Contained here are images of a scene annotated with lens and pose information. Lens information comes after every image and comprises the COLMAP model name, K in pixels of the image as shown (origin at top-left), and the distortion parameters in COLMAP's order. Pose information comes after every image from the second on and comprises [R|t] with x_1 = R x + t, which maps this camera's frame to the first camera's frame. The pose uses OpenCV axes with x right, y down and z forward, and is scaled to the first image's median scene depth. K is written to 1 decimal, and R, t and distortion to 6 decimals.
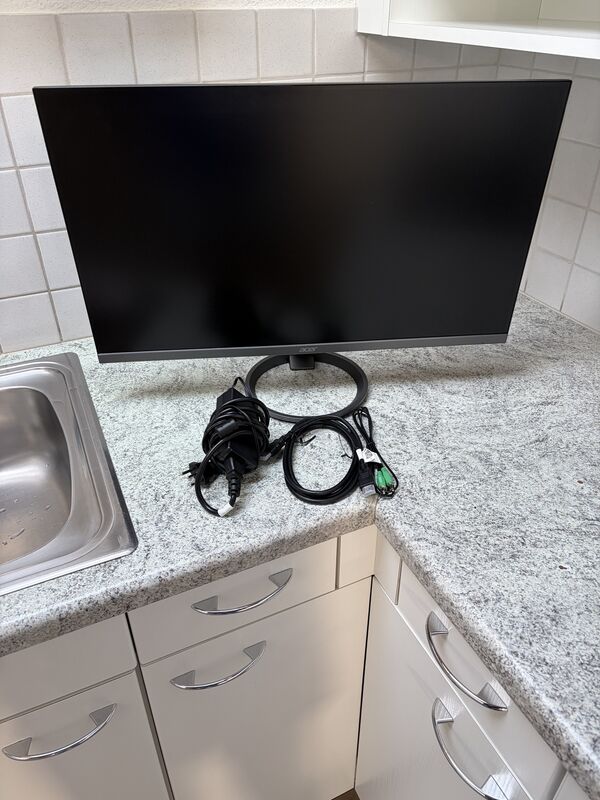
lens RADIAL K [[614.9, 0, 300.0], [0, 614.9, 400.0], [0, 0, 1]] dist [0.062294, -0.068517]
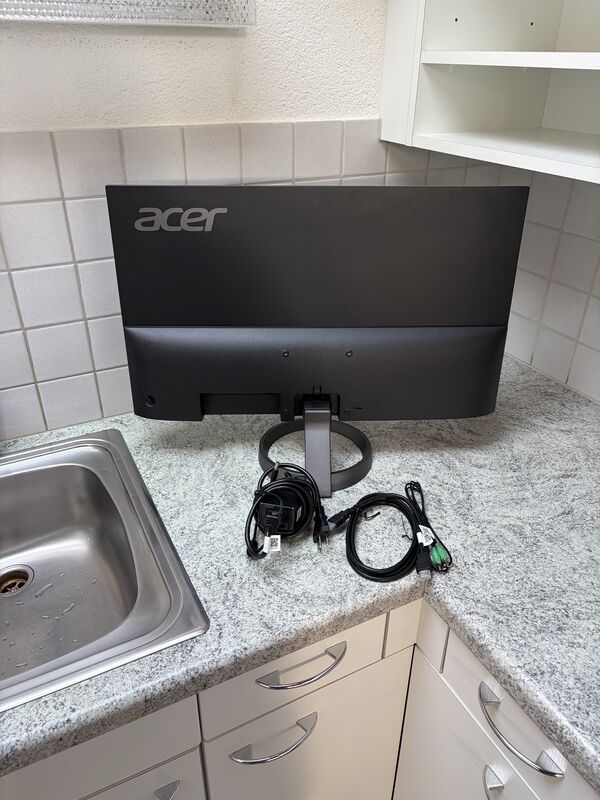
lens RADIAL K [[614.9, 0, 300.0], [0, 614.9, 400.0], [0, 0, 1]] dist [0.062294, -0.068517]
pose [[0.999116, -0.007103, 0.041428, -0.137075], [0.010114, 0.997285, -0.072944, -0.064690], [-0.040798, 0.073298, 0.996475, -0.085714]]
